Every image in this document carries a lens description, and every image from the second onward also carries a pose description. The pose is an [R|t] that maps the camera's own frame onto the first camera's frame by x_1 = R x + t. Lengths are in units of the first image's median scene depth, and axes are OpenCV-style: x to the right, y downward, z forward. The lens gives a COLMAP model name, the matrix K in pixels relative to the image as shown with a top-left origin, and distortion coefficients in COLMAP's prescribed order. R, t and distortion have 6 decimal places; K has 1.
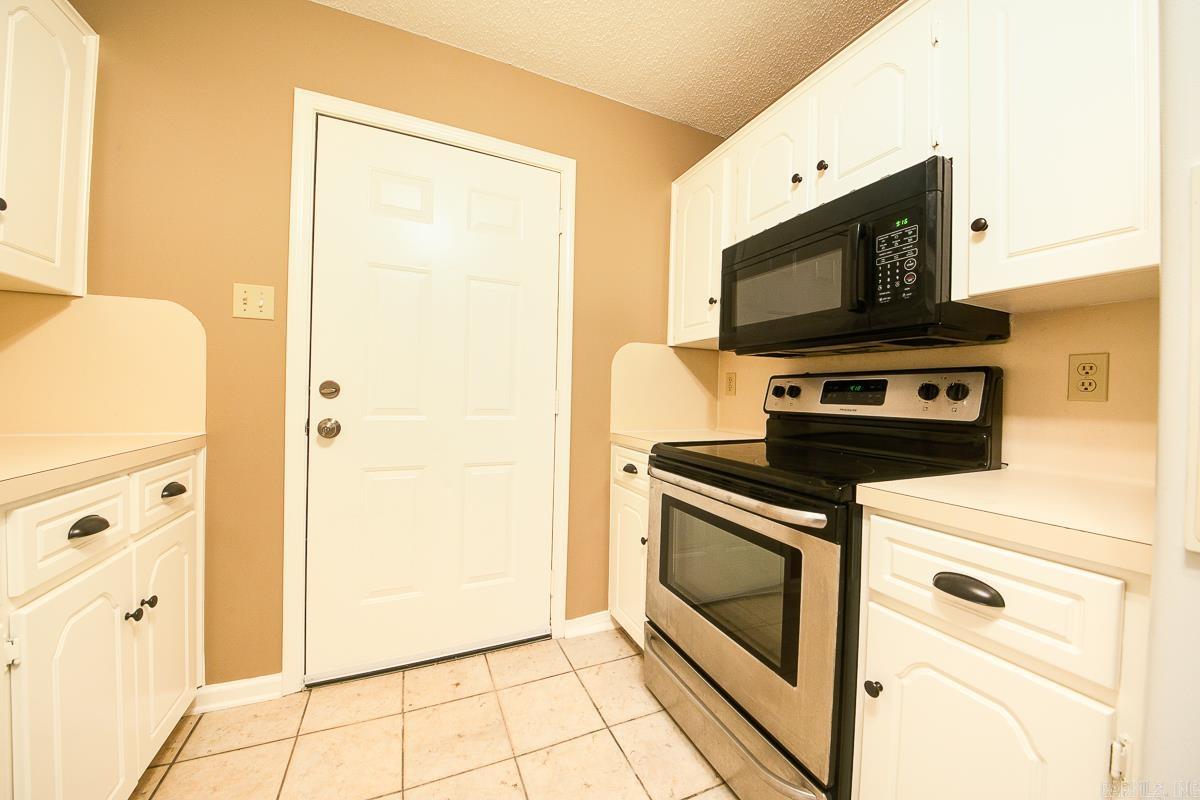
lens RADIAL K [[420.0, 0, 592.1], [0, 420.0, 395.4], [0, 0, 1]] dist [-0.000336, -0.006878]
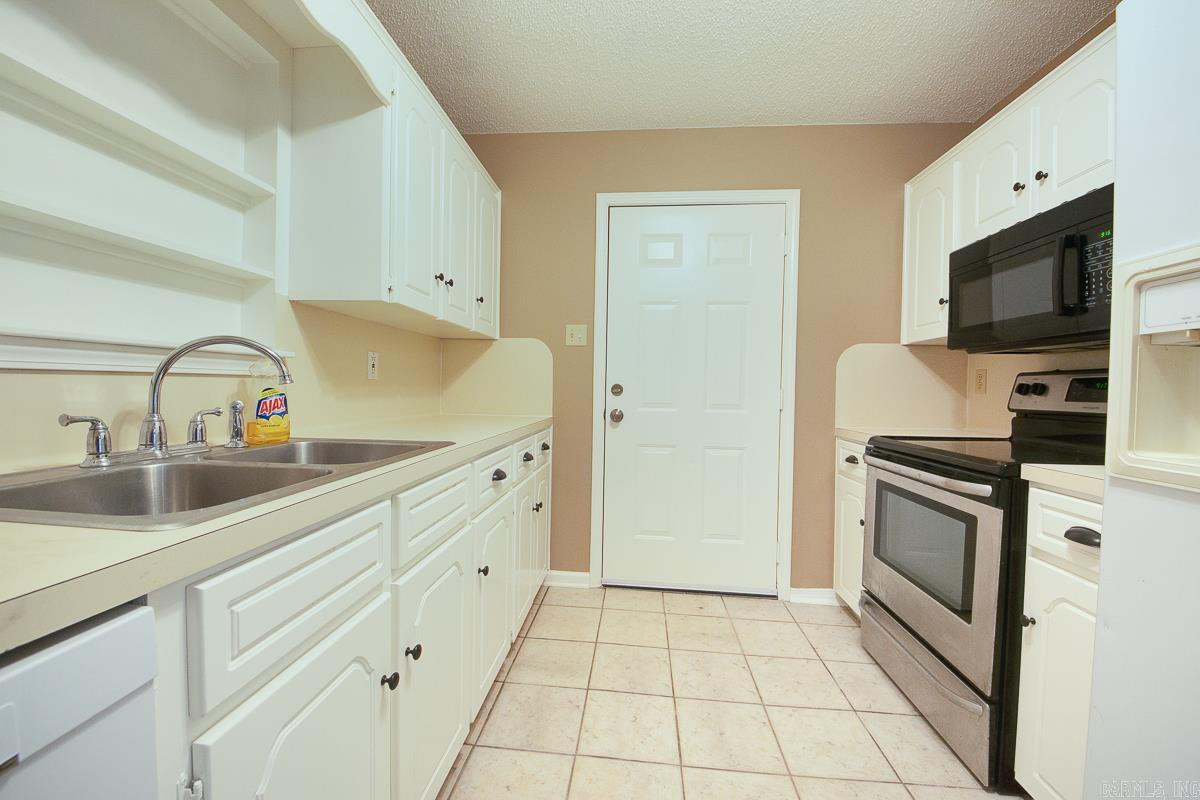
lens RADIAL K [[470.7, 0, 600.3], [0, 470.7, 394.5], [0, 0, 1]] dist [0.018639, -0.017299]
pose [[0.881279, -0.000679, -0.472596, 0.116701], [0.000317, 1.000000, -0.000844, 0.004066], [0.472597, 0.000594, 0.881279, -0.512671]]
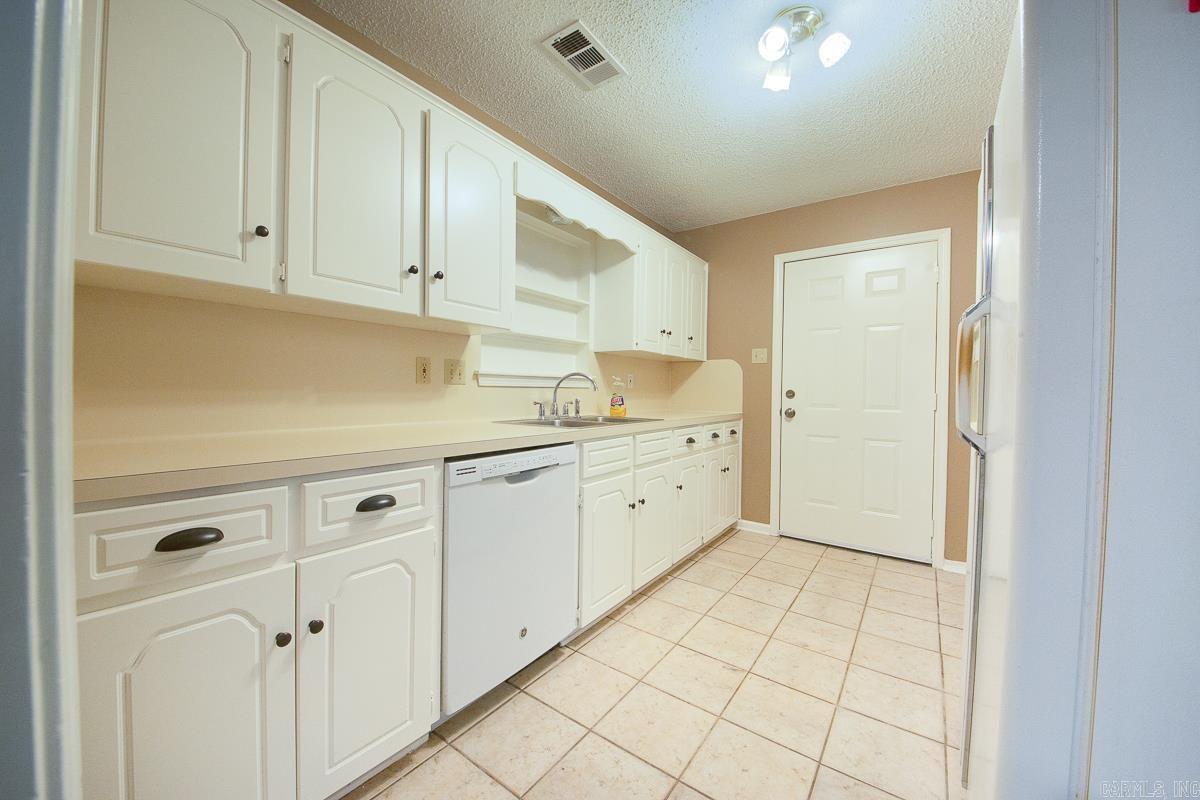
lens RADIAL K [[458.4, 0, 578.6], [0, 458.4, 393.4], [0, 0, 1]] dist [-0.000554, -0.000053]
pose [[0.480712, -0.011525, -0.876803, 0.857537], [-0.006395, 0.999841, -0.016648, 0.026538], [0.876855, 0.013610, 0.480562, -1.004274]]
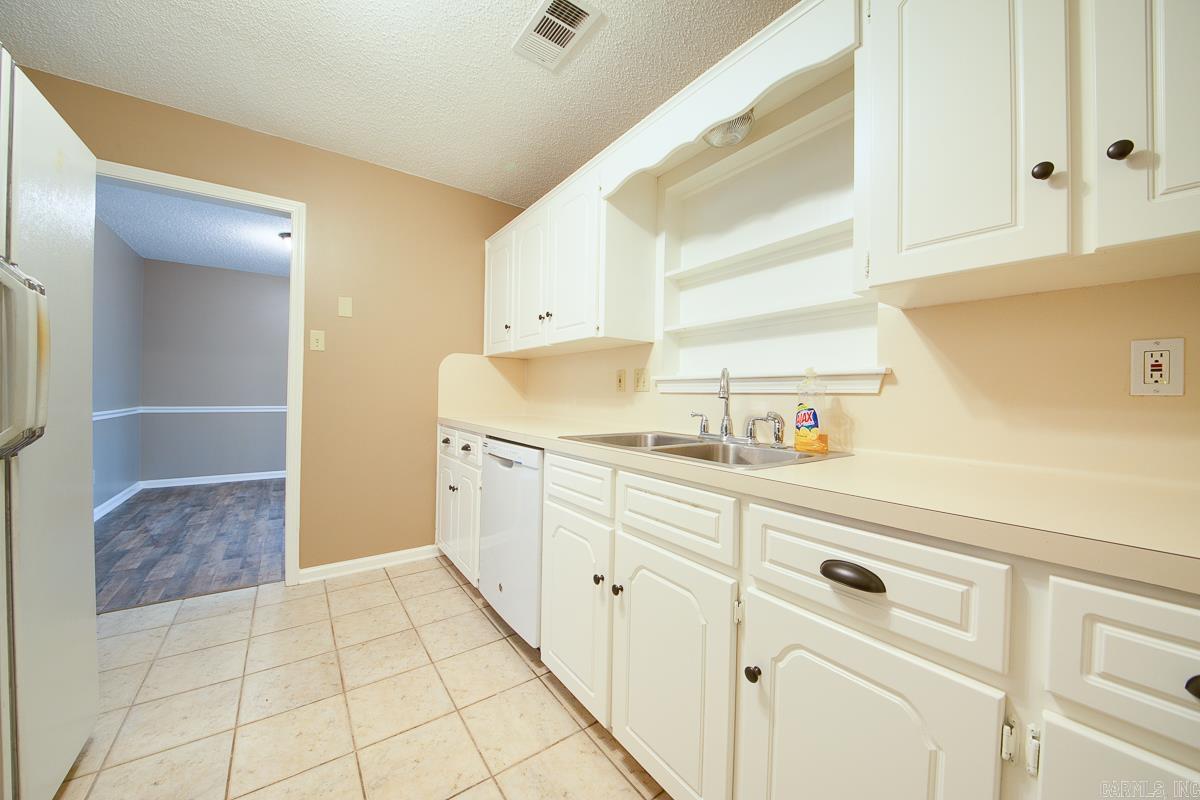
lens RADIAL K [[420.0, 0, 592.1], [0, 420.0, 395.4], [0, 0, 1]] dist [-0.000336, -0.006878]
pose [[-0.976997, -0.040751, -0.209324, -0.211078], [-0.041917, 0.999120, 0.001135, -0.008224], [0.209094, 0.009883, -0.977846, 0.776022]]
